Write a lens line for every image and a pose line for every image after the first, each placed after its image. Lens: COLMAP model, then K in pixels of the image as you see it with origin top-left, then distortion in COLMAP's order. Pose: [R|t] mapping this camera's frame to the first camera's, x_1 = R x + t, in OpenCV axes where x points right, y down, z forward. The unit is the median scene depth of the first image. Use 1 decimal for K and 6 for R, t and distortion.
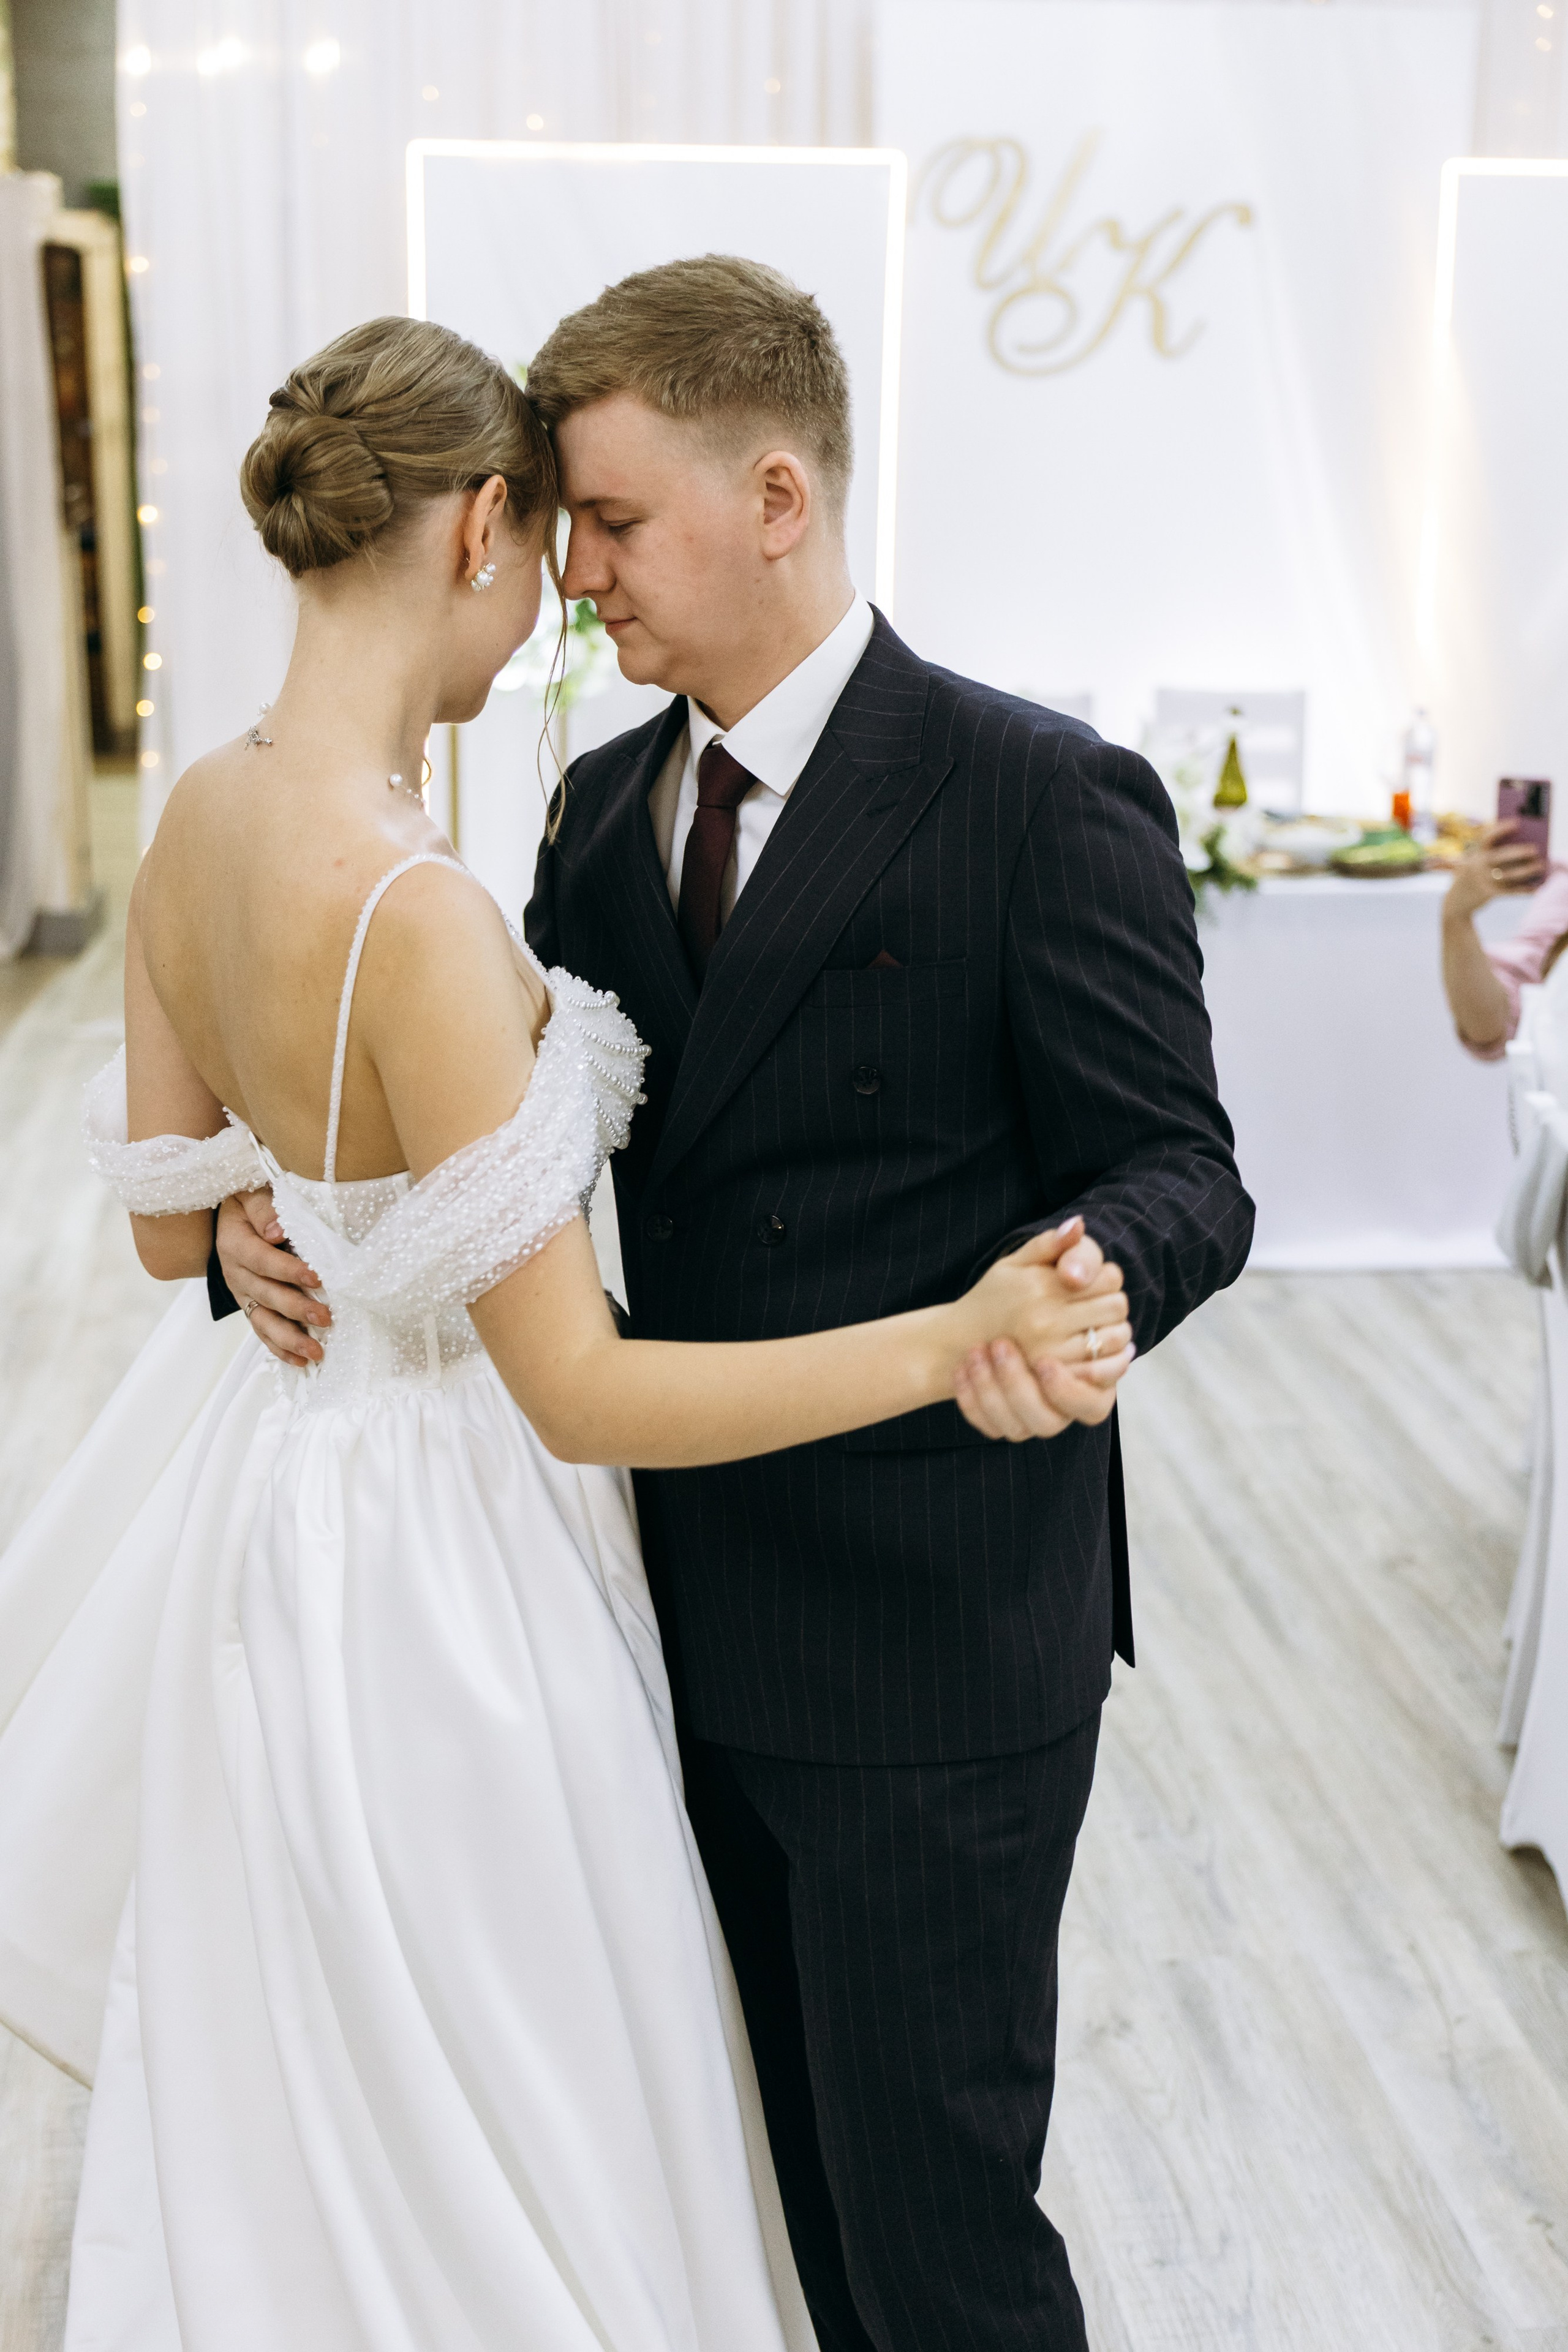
lens RADIAL K [[3257.1, 0, 775.1], [0, 3257.1, 1301.4], [0, 0, 1]] dist [0.007455, -0.083436]
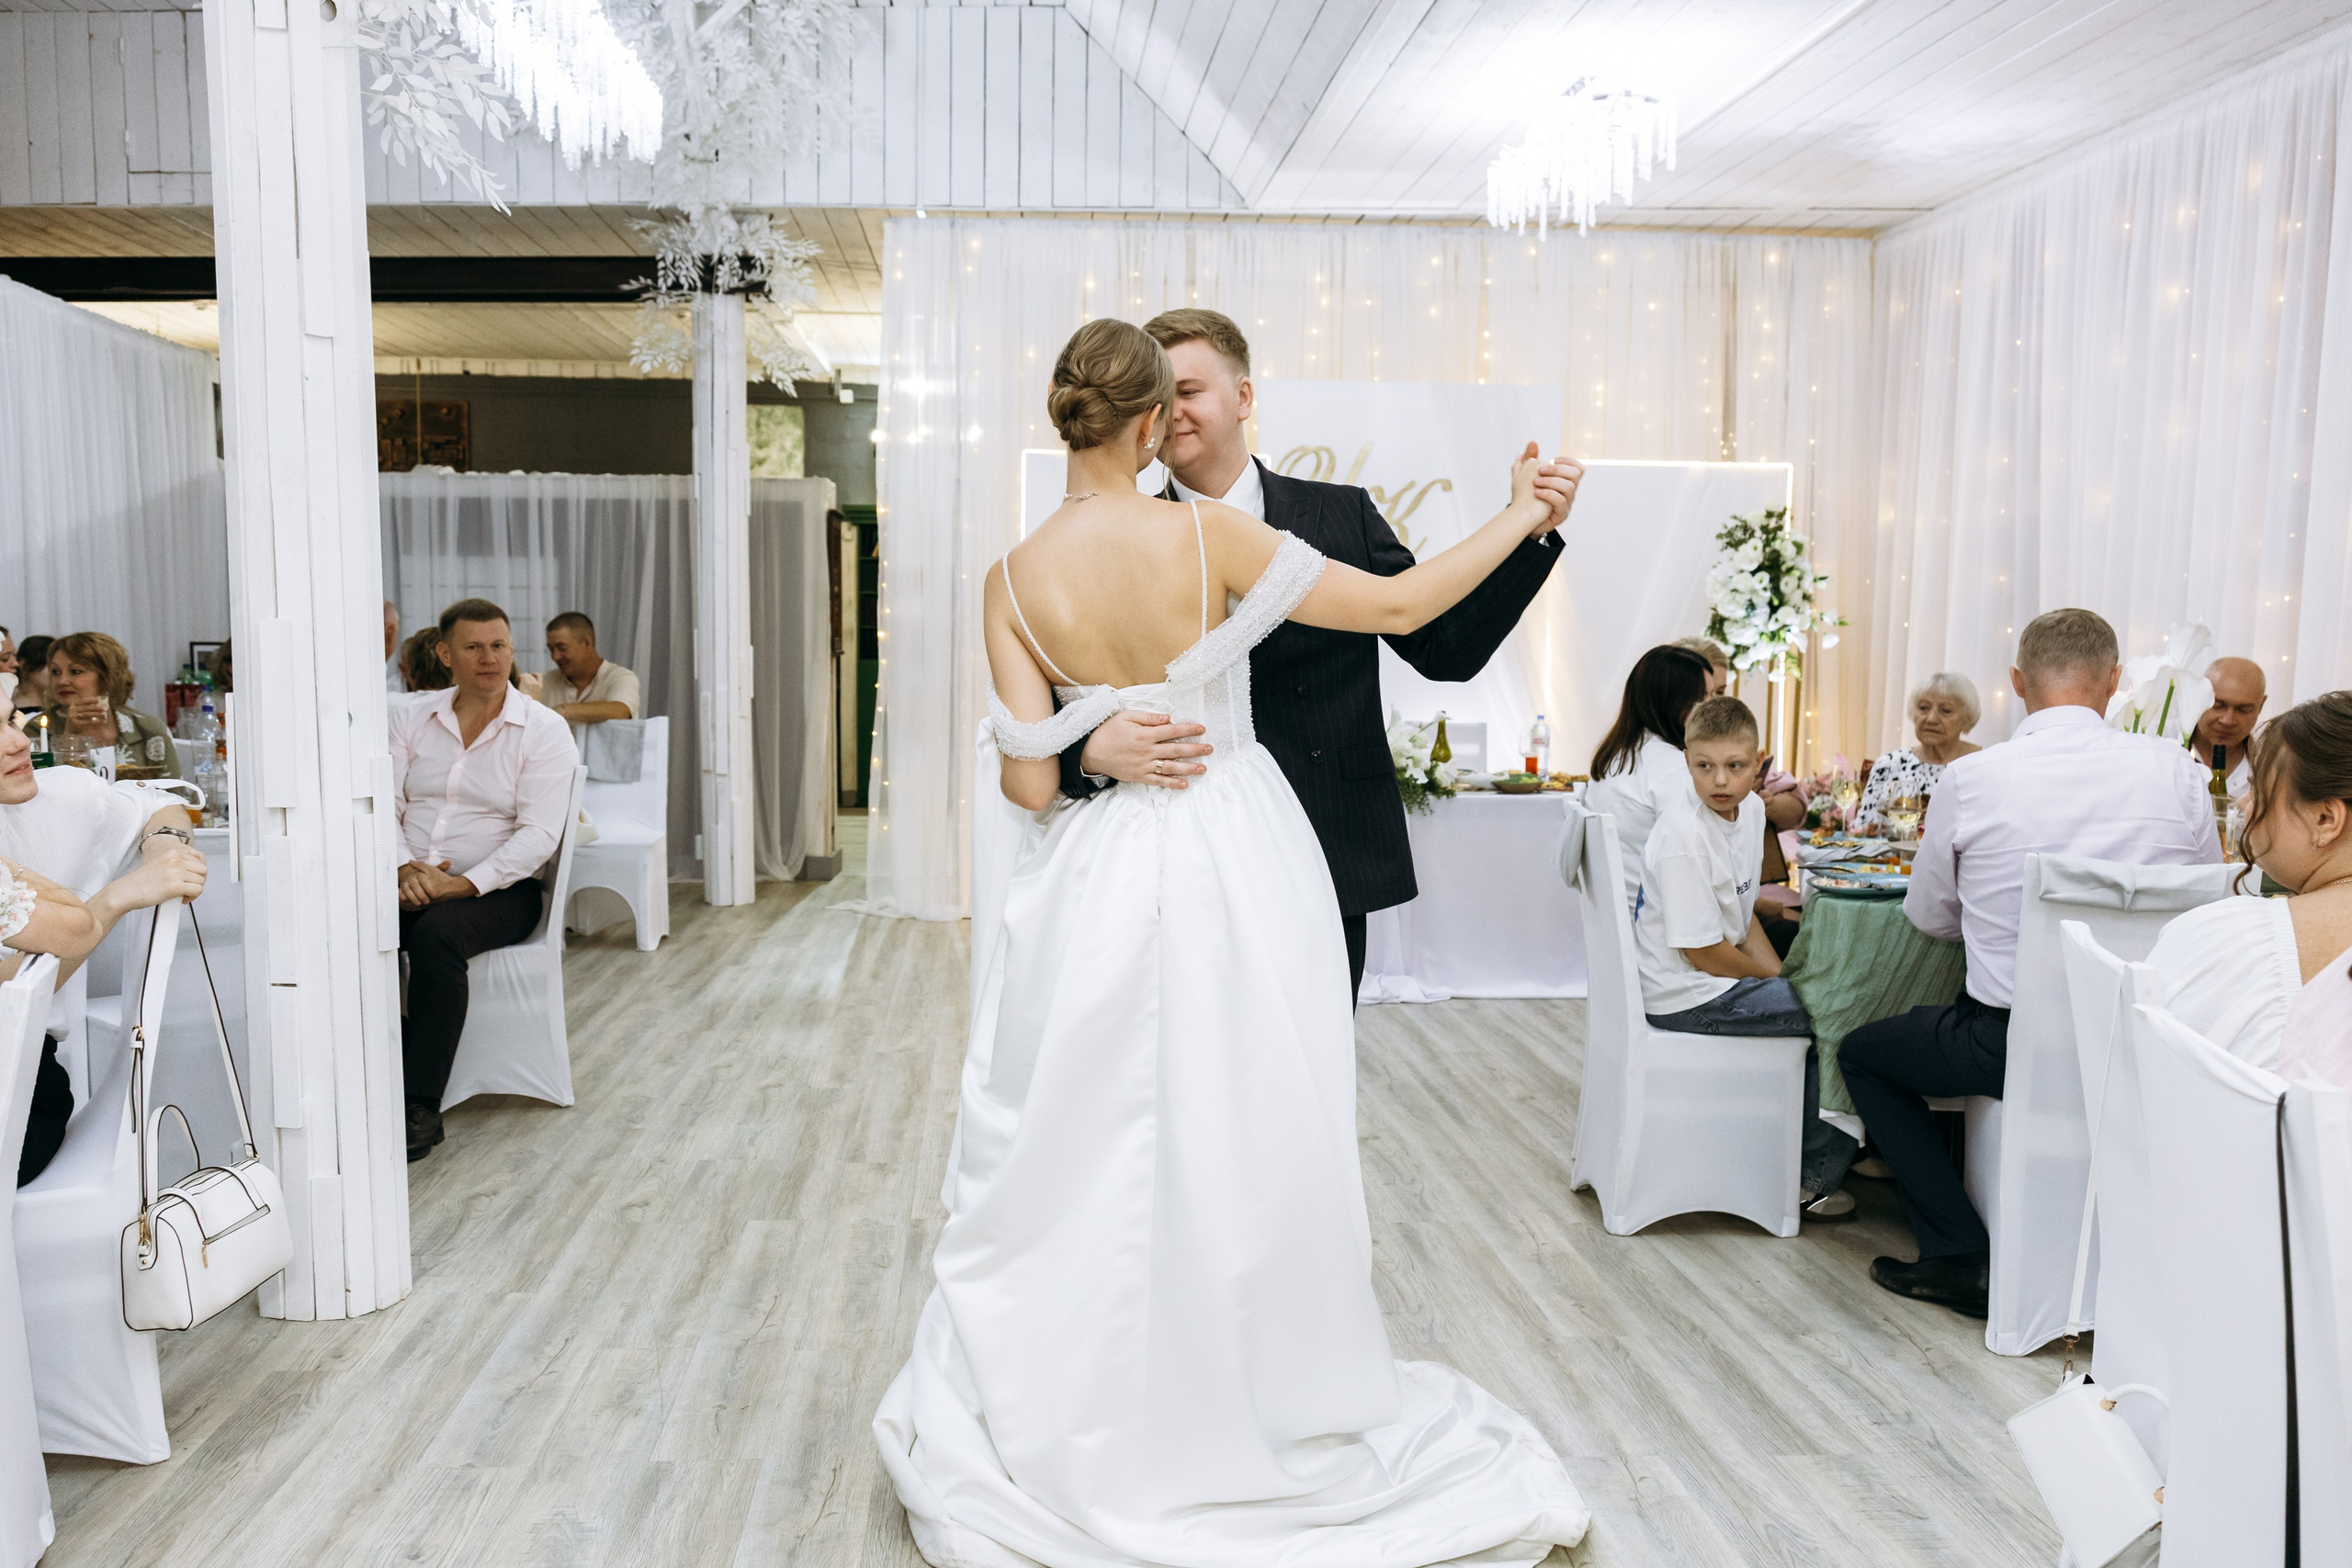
lens RADIAL K [[1929.7, 0, 1122.9], [0, 1929.7, 794.6], [0, 0, 1]] dist [-0.010221, -0.014186]
pose [[0.999085, 0.002870, -0.042672, 0.001707], [-0.011605, 0.978502, -0.205909, 0.163081], [0.041164, 0.206216, 0.977640, -0.184370]]
